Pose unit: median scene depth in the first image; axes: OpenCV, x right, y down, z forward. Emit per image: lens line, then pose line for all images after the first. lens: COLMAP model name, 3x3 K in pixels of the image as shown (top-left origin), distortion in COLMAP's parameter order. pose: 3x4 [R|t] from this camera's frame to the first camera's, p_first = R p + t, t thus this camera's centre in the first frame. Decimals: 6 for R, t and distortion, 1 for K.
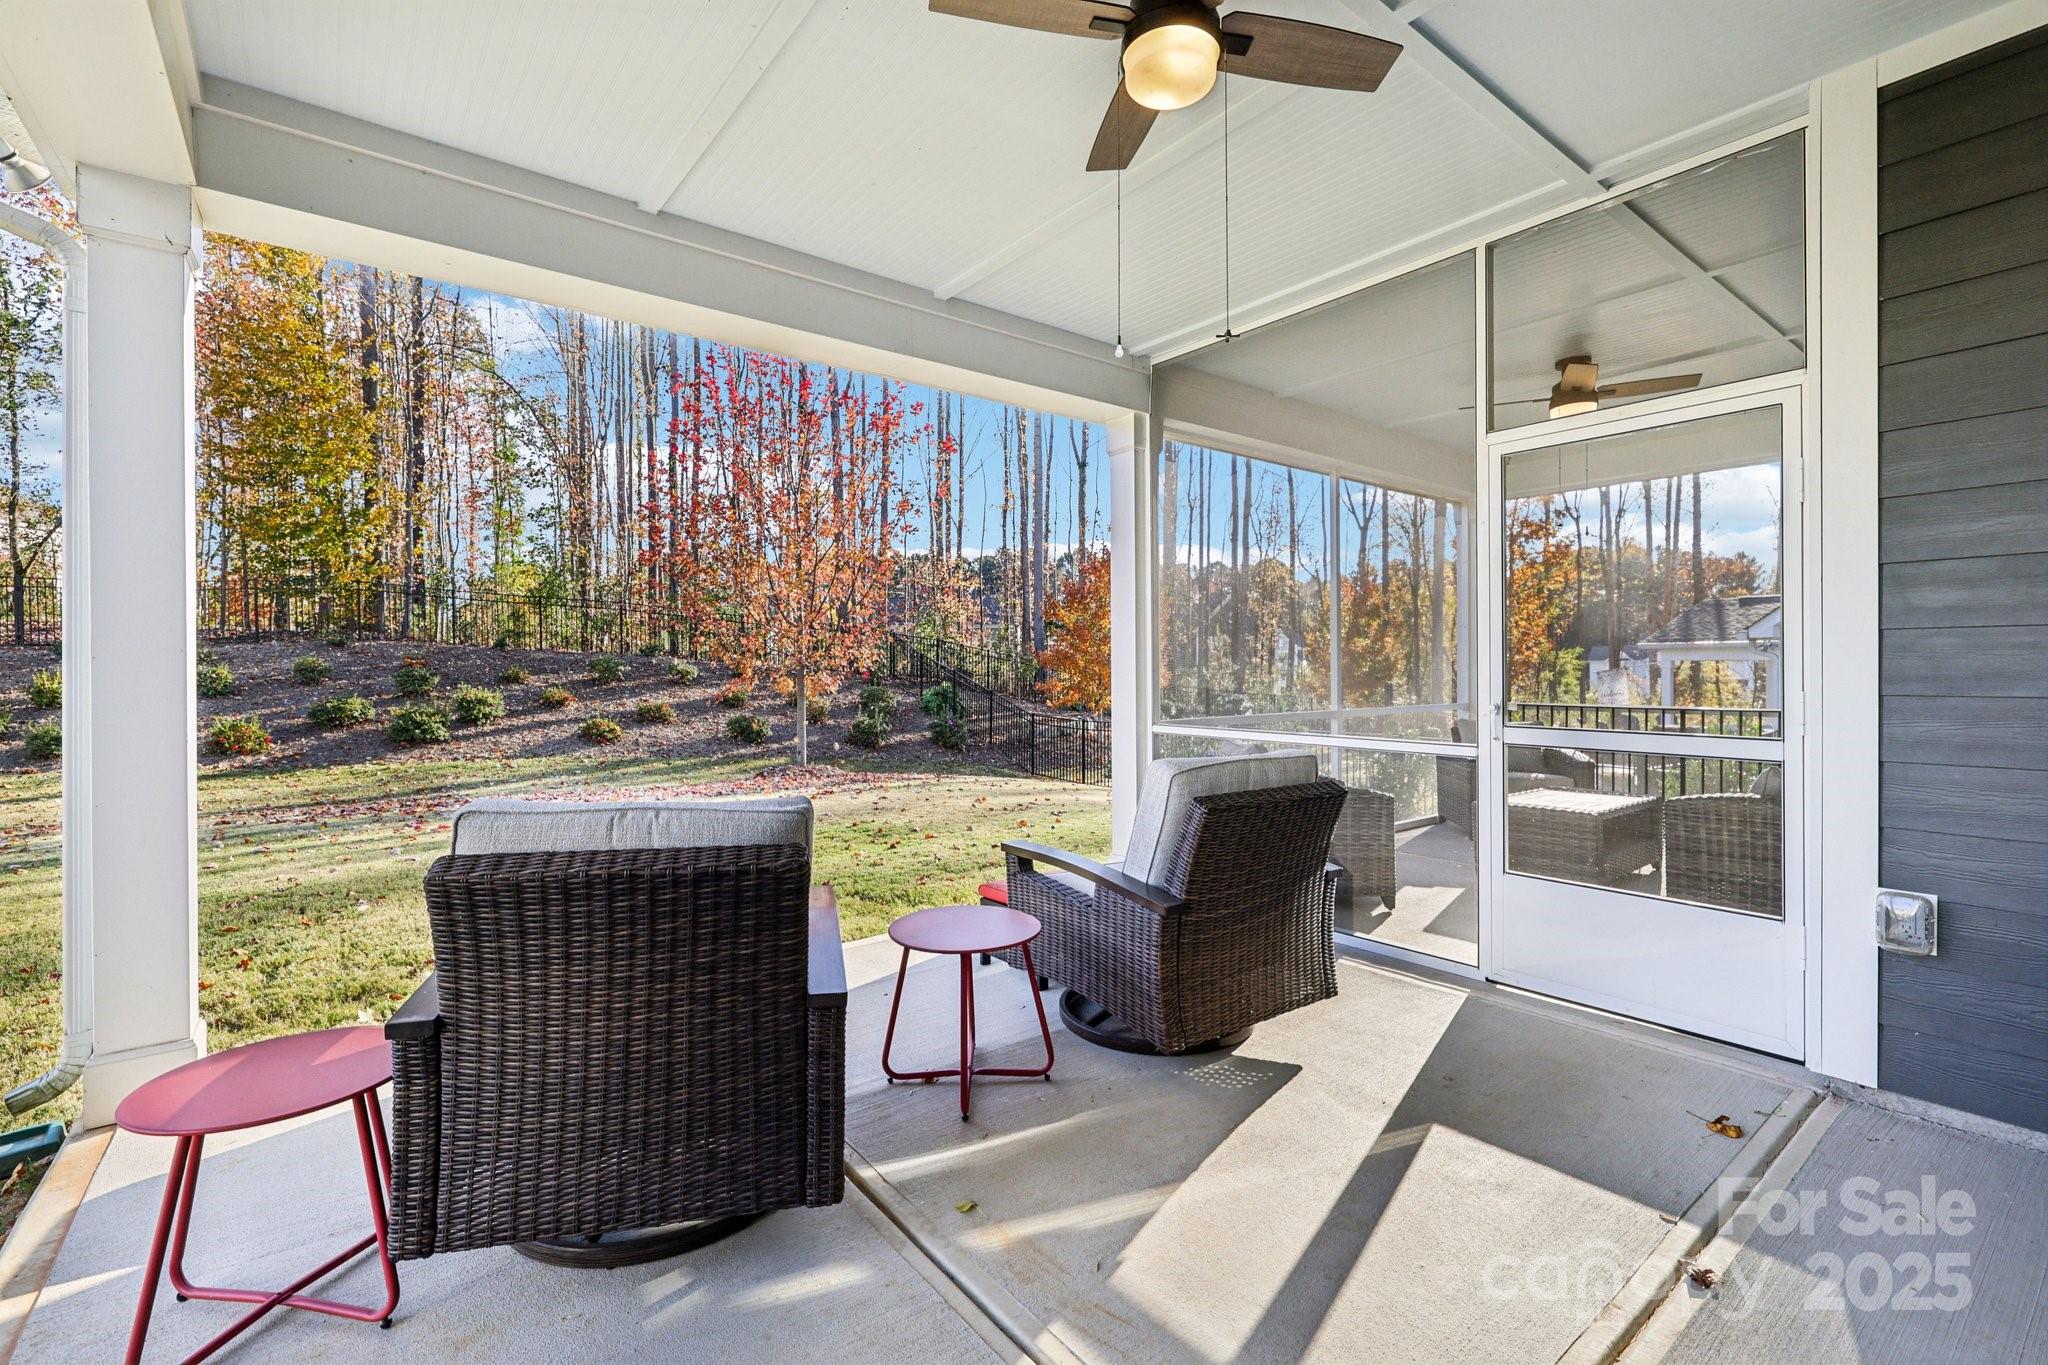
lens RADIAL K [[882.8, 0, 1020.6], [0, 882.8, 659.8], [0, 0, 1]] dist [0.000516, 0.000351]
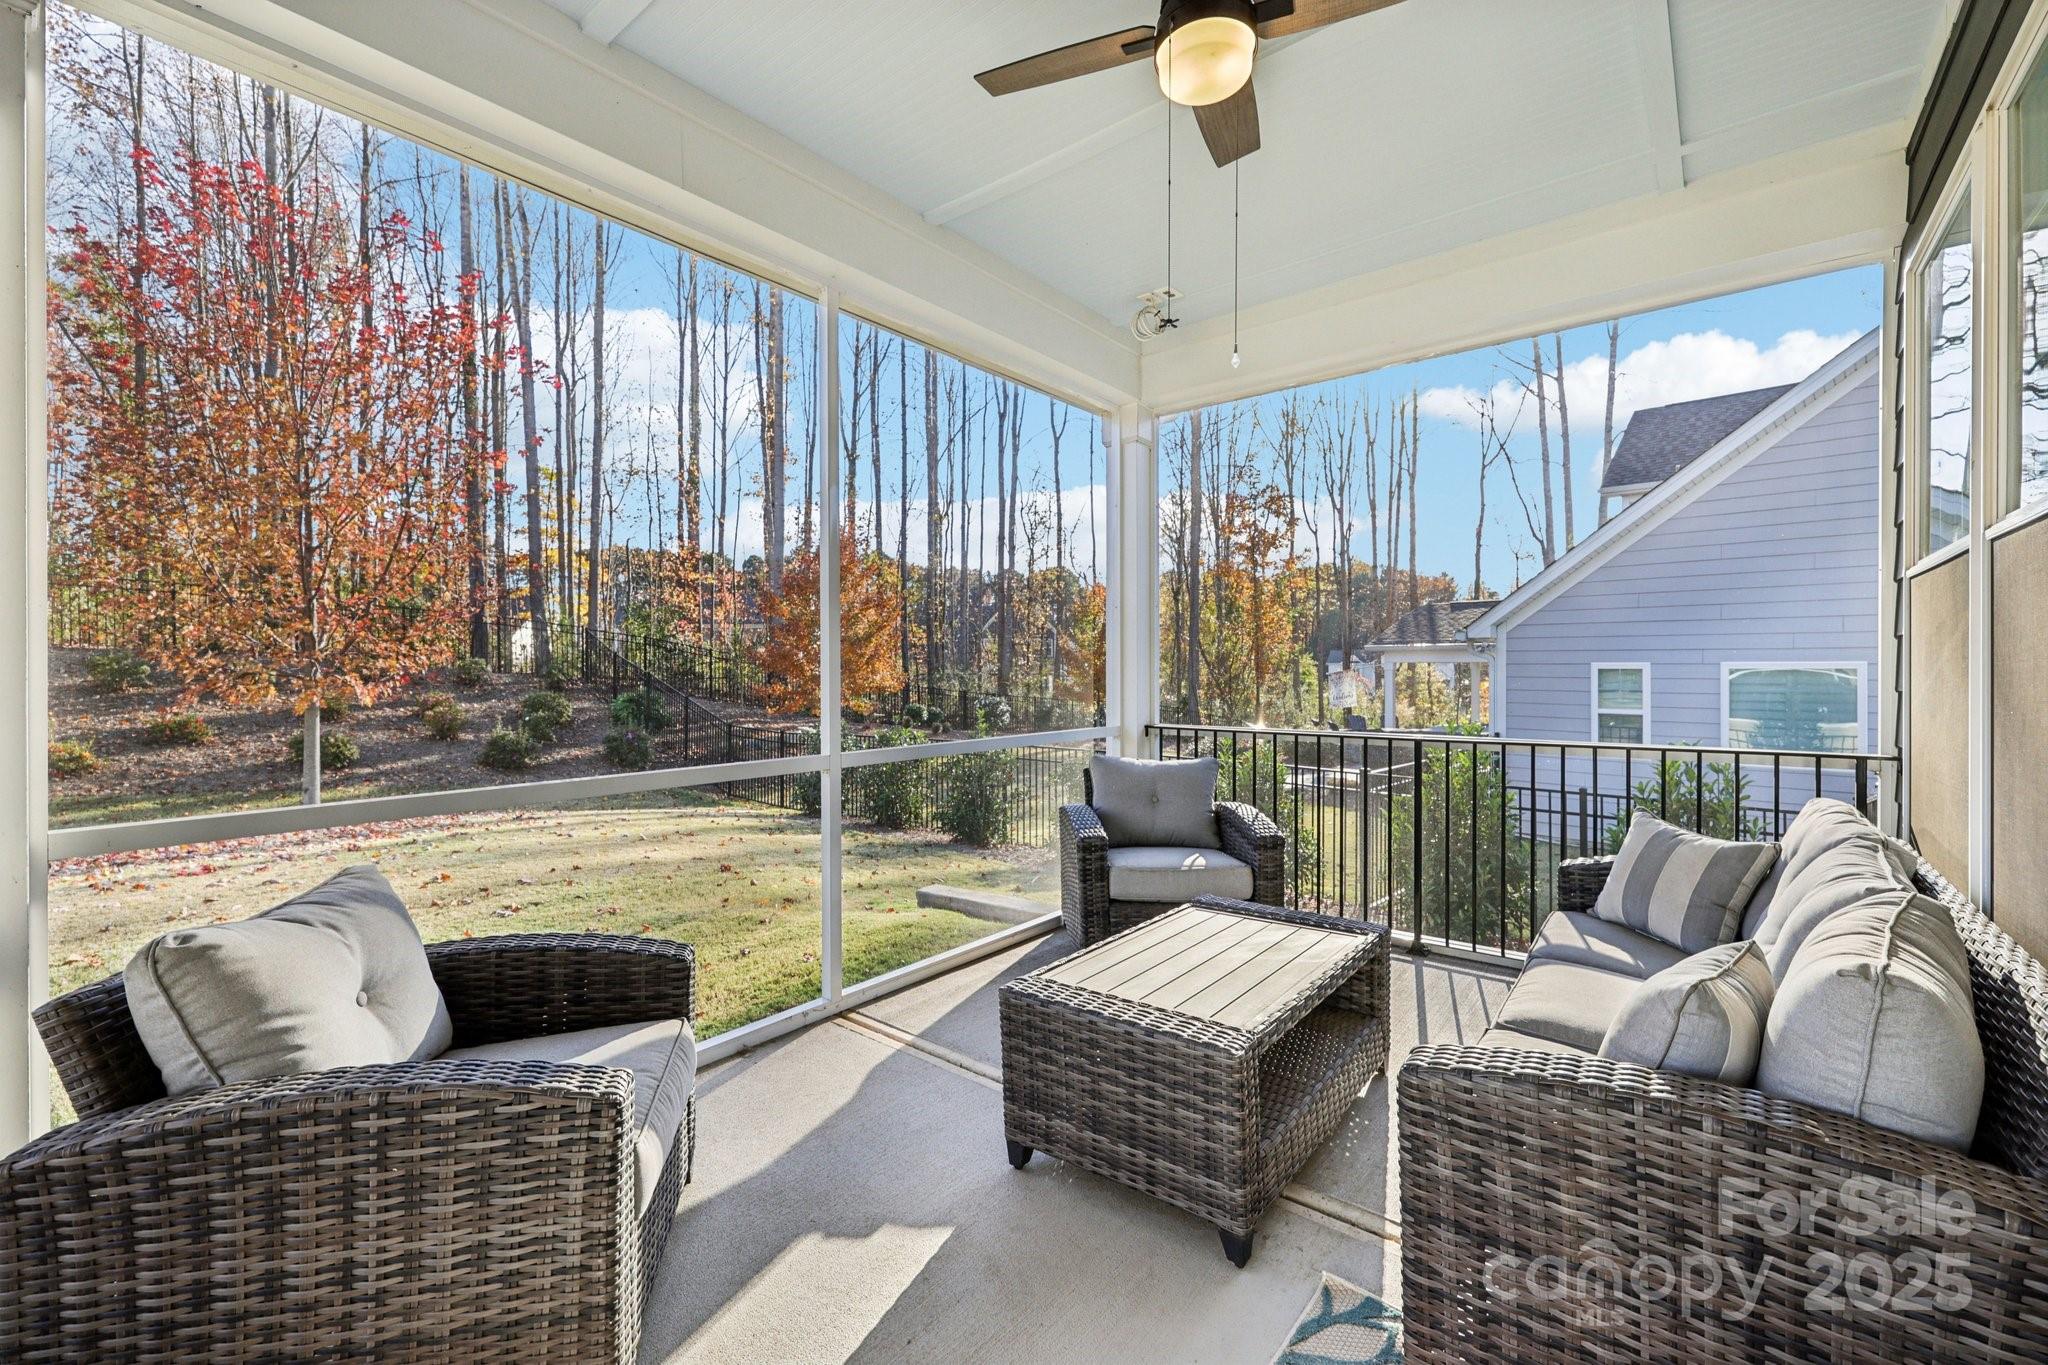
lens RADIAL K [[856.8, 0, 1021.0], [0, 856.8, 662.7], [0, 0, 1]] dist [0.000328, 0.000062]
pose [[0.974551, 0.002511, 0.224153, 0.122698], [-0.002825, 0.999995, 0.001080, 0.001156], [-0.224149, -0.001685, 0.974553, 0.170116]]
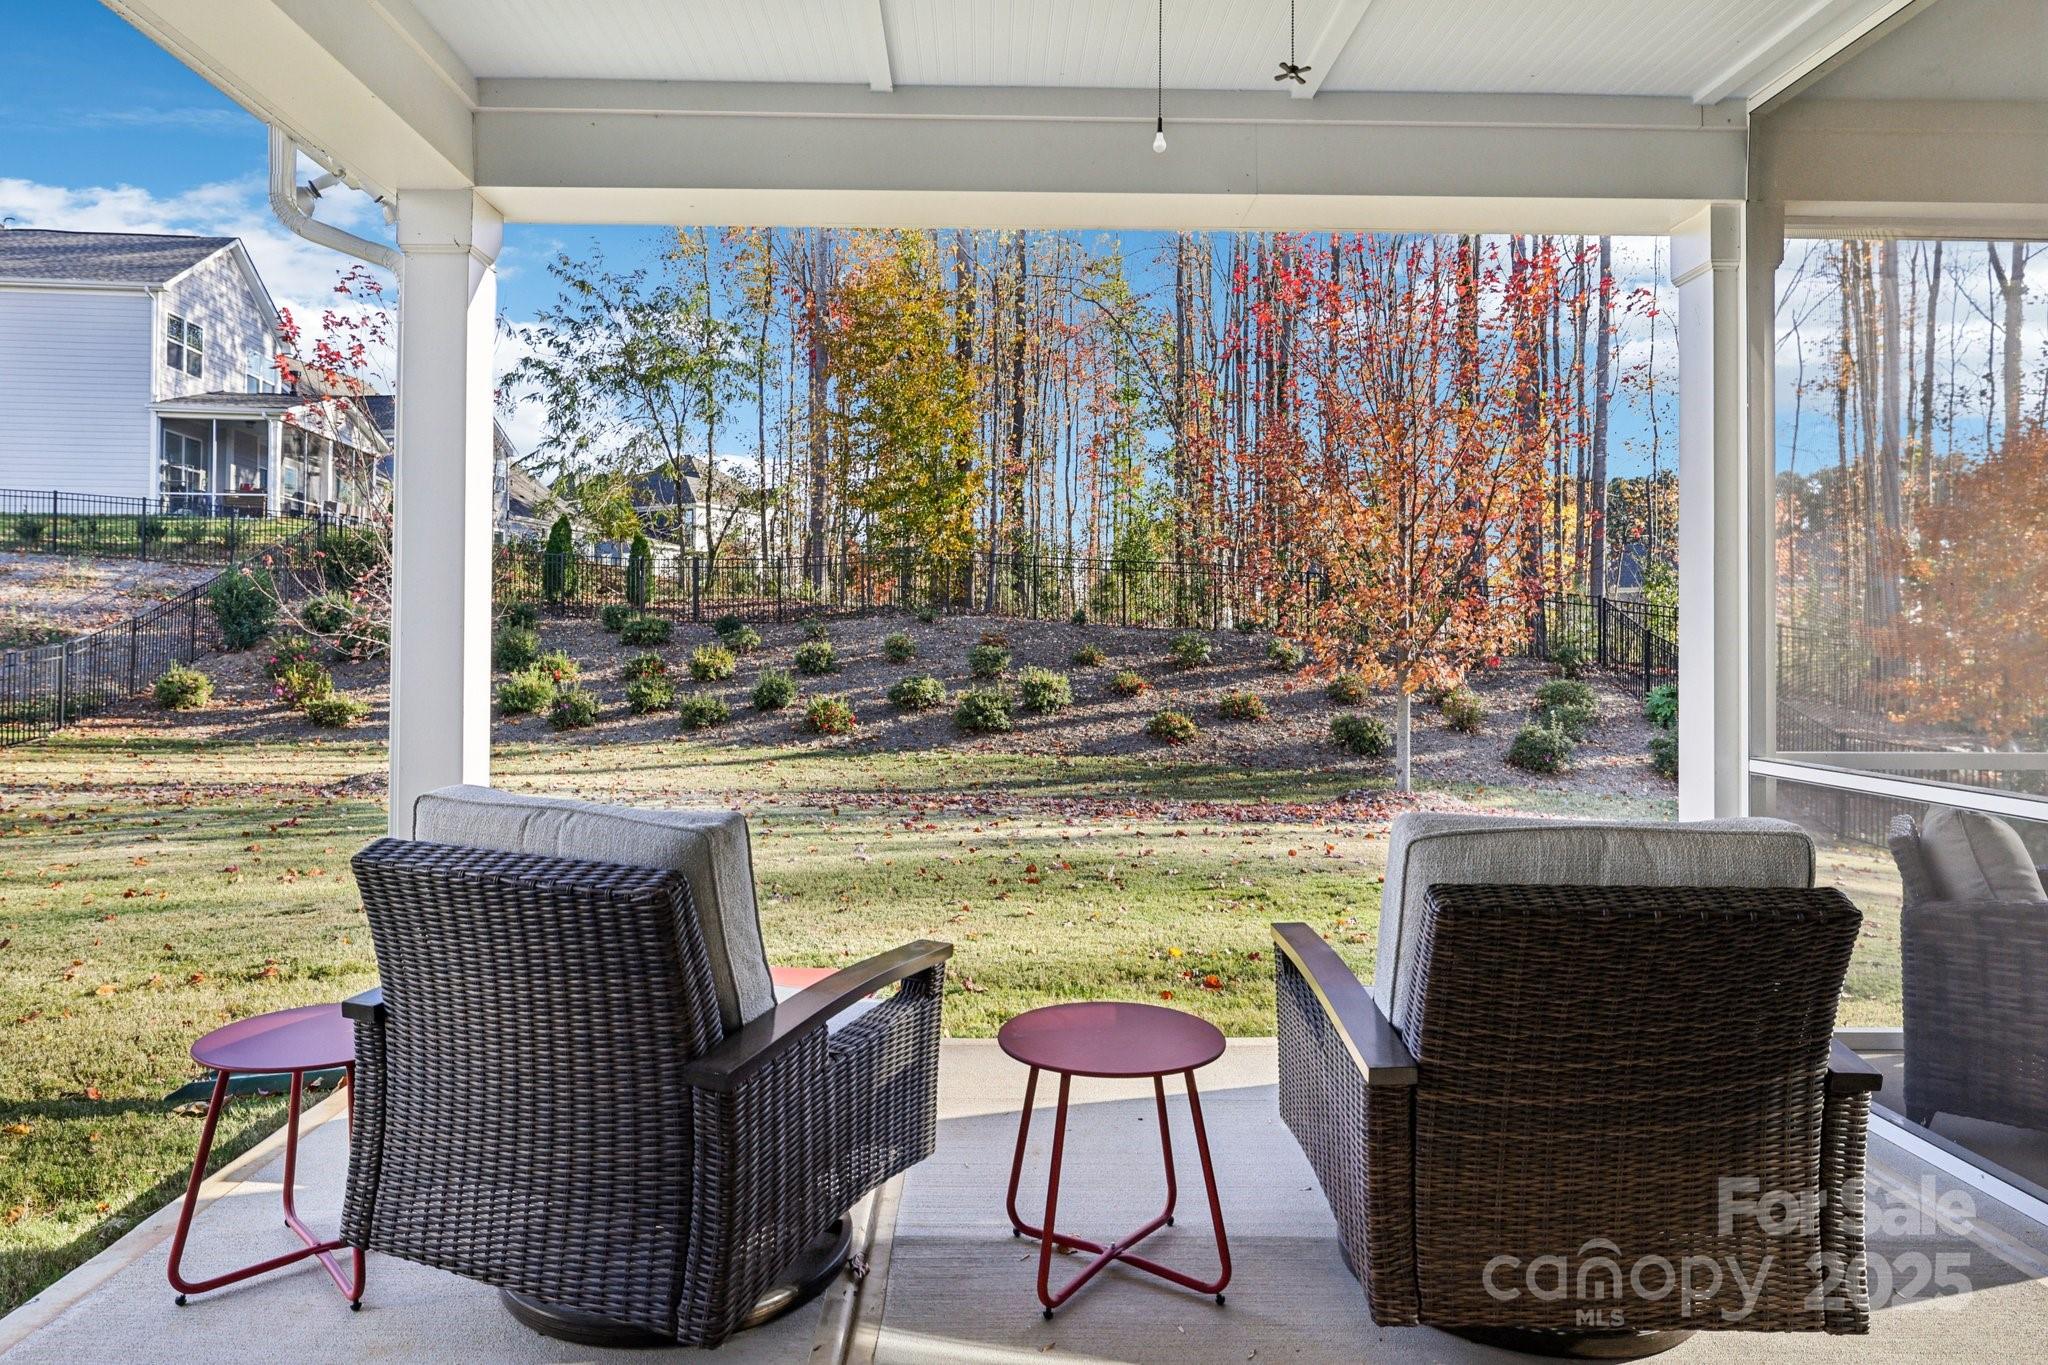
lens RADIAL K [[1227.0, 0, 1017.7], [0, 1227.0, 621.9], [0, 0, 1]] dist [-0.000662, -0.001463]
pose [[0.806051, -0.003597, -0.591836, 0.066731], [-0.004596, 0.999913, -0.012337, -0.000147], [0.591829, 0.012664, 0.805964, 0.030843]]
